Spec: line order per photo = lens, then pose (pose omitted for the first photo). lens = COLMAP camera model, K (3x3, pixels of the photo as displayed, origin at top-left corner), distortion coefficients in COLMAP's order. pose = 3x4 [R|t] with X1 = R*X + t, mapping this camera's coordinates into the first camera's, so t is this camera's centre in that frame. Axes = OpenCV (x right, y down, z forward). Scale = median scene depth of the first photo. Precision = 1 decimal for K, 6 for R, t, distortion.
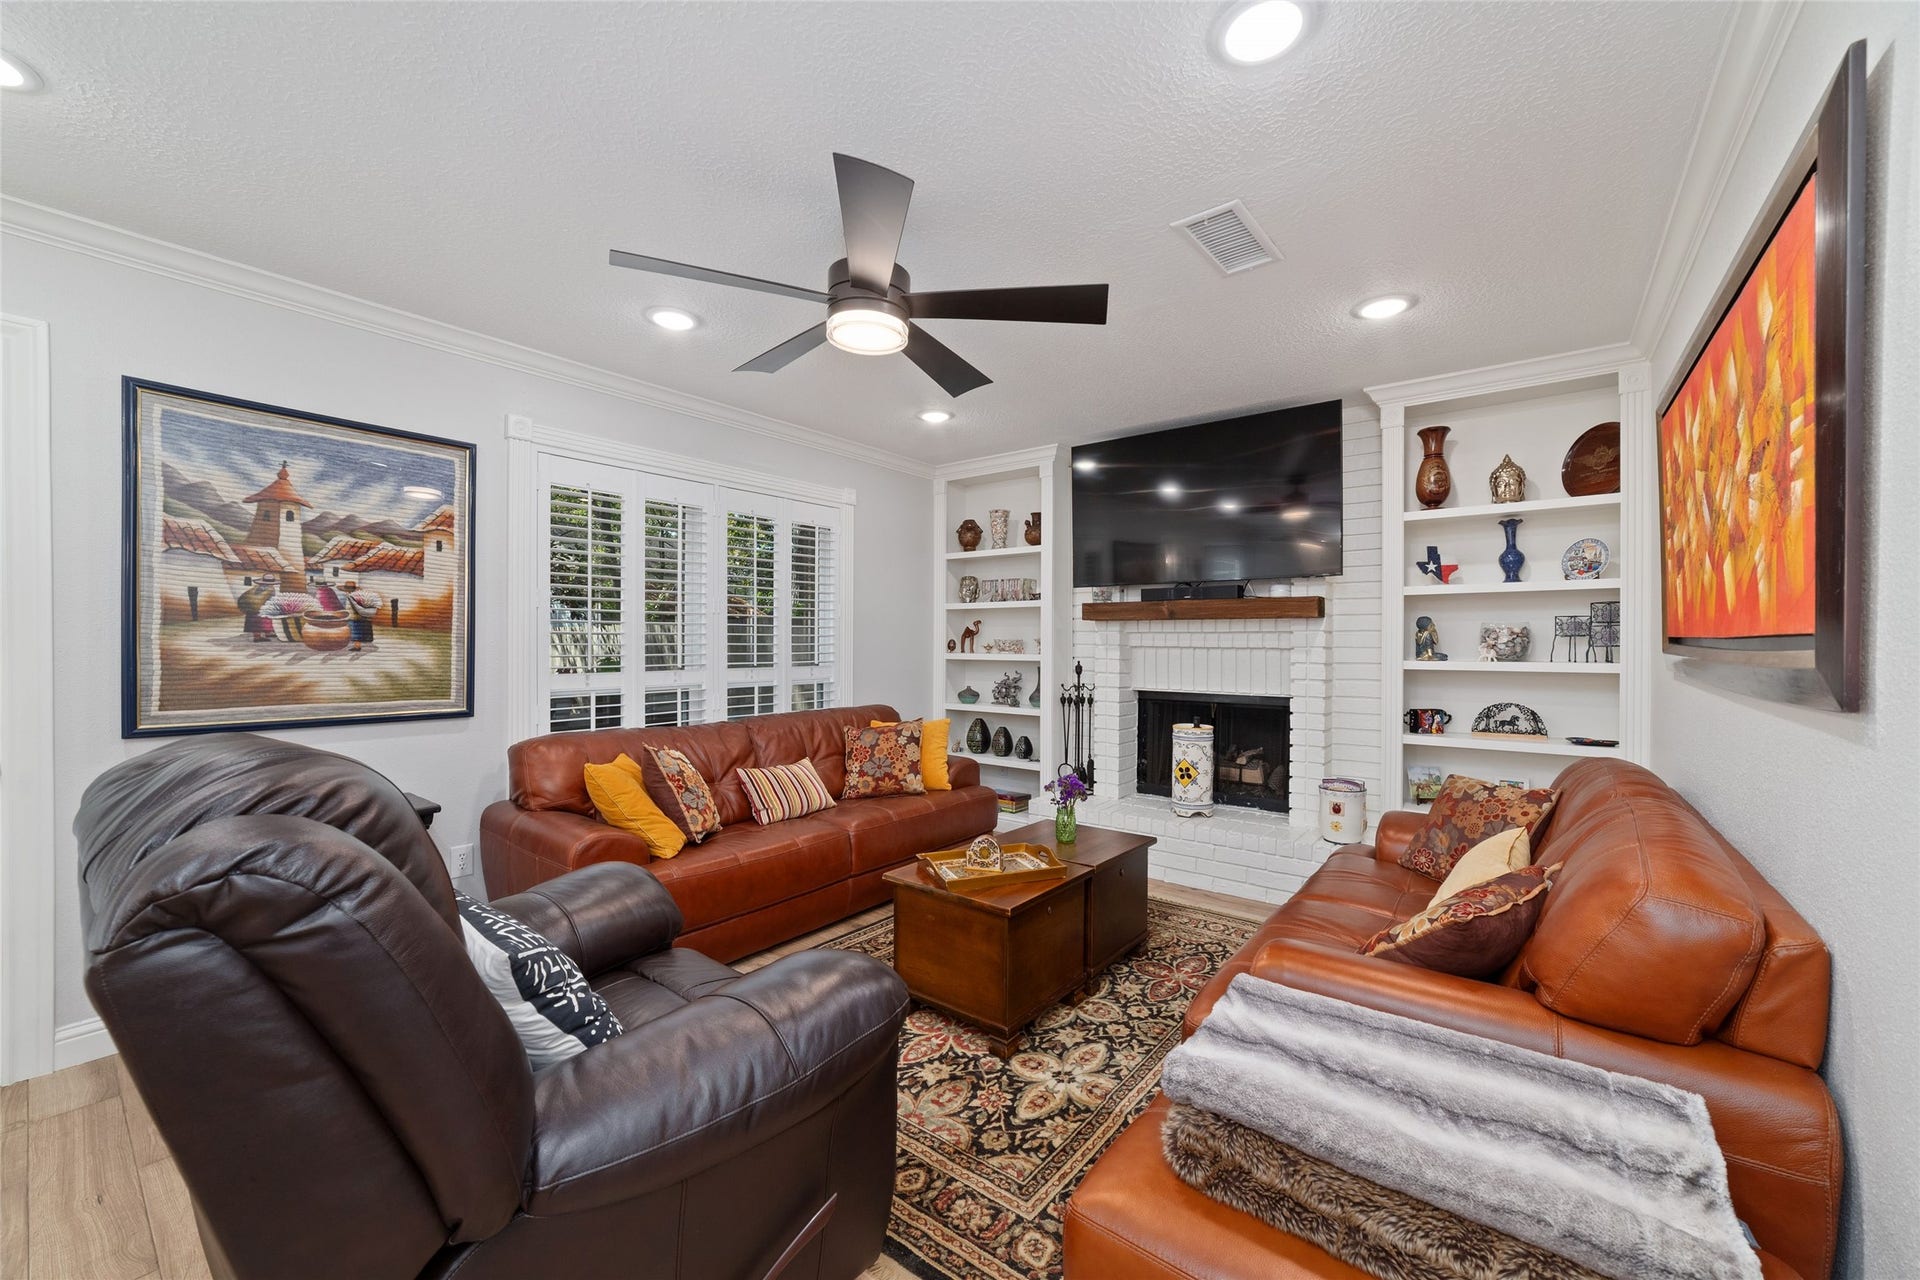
lens RADIAL K [[731.5, 0, 991.0], [0, 731.5, 655.1], [0, 0, 1]] dist [-0.019157, 0.000061]
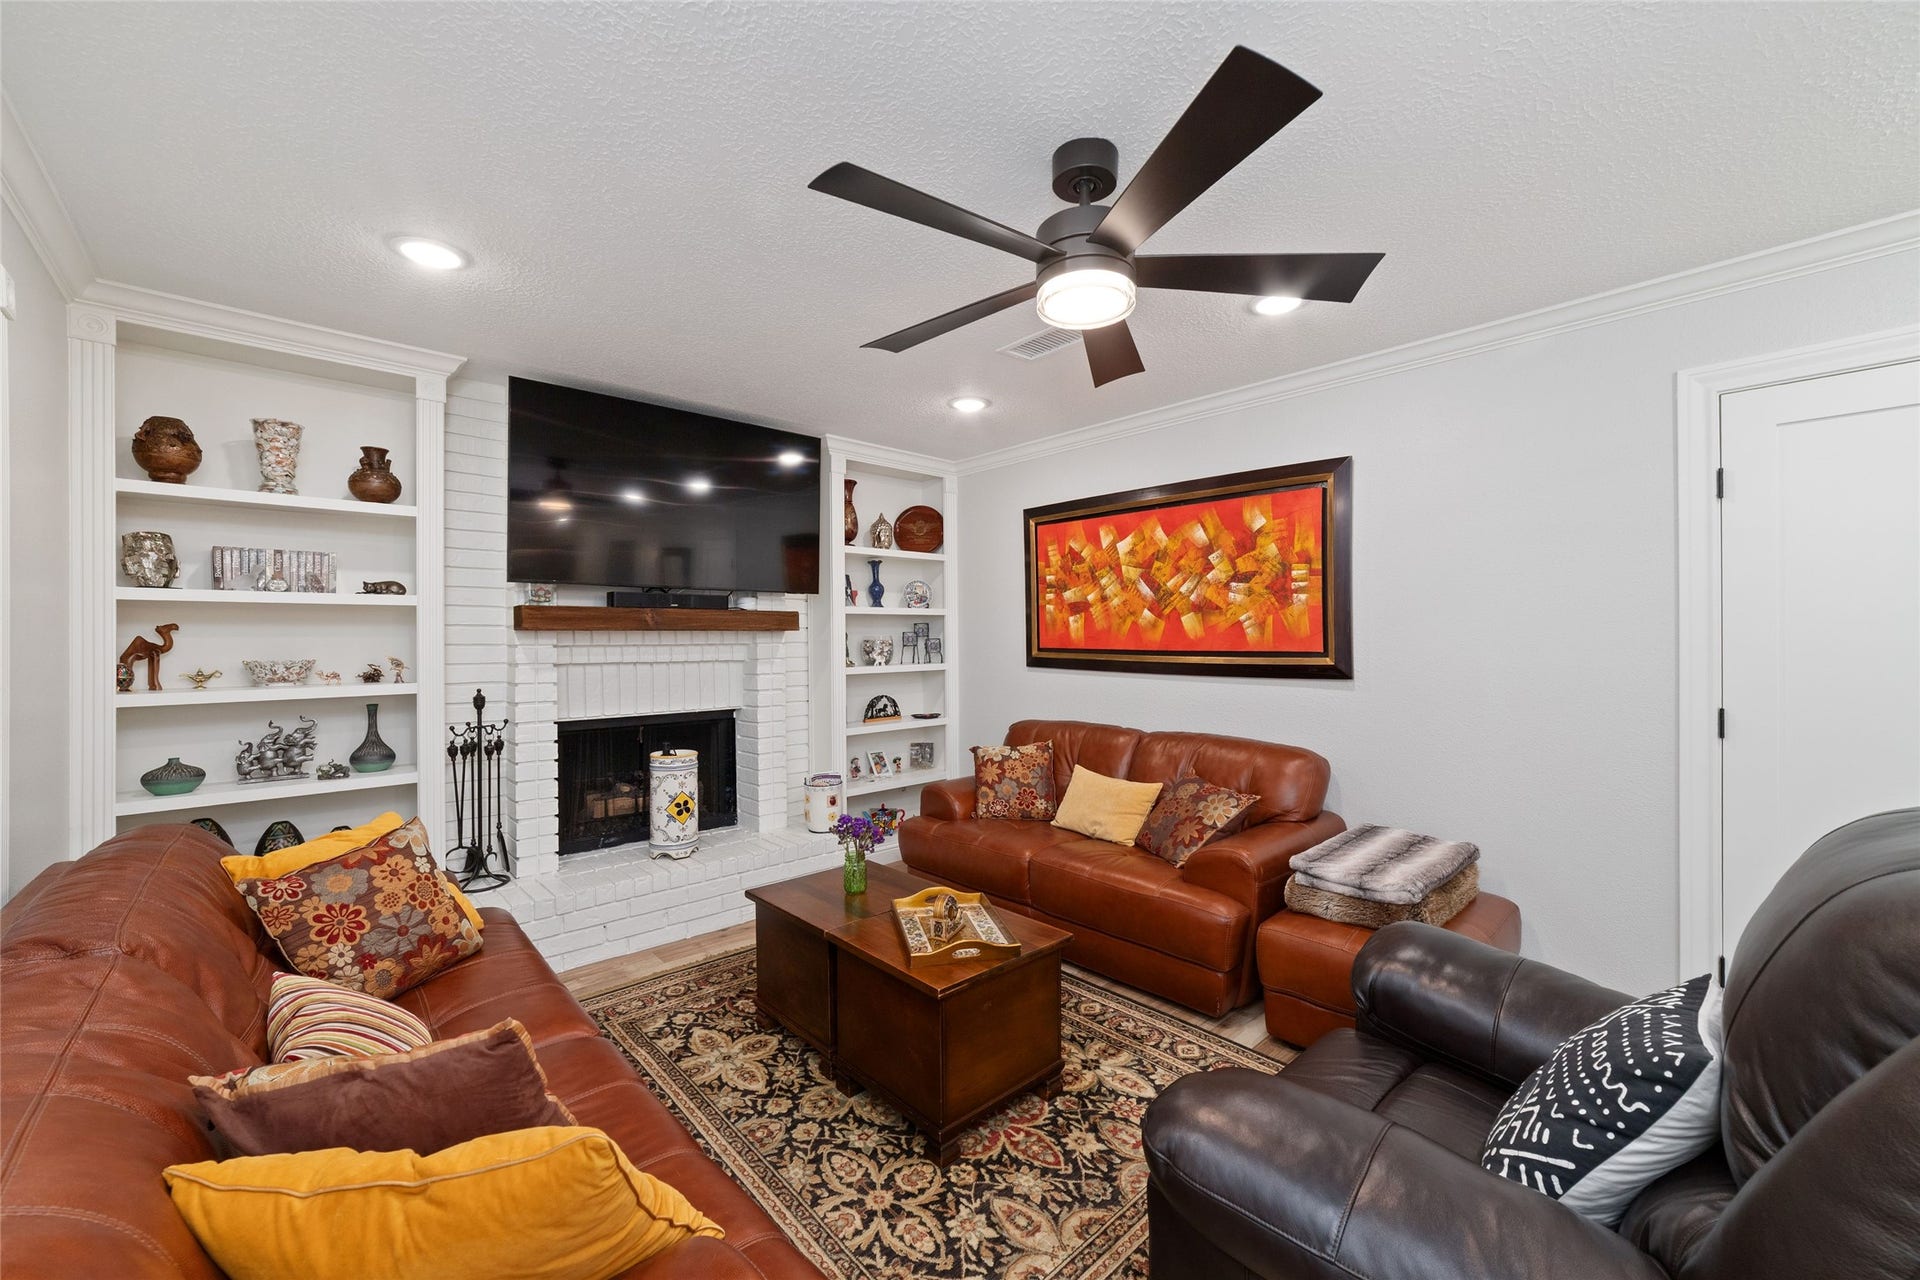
lens RADIAL K [[737.0, 0, 960.0], [0, 737.0, 640.0], [0, 0, 1]] dist [-0.004863, 0.000151]
pose [[0.195730, -0.007330, 0.980630, -0.536097], [0.024569, 0.999695, 0.002568, -0.032937], [-0.980350, 0.023591, 0.195850, 0.508735]]
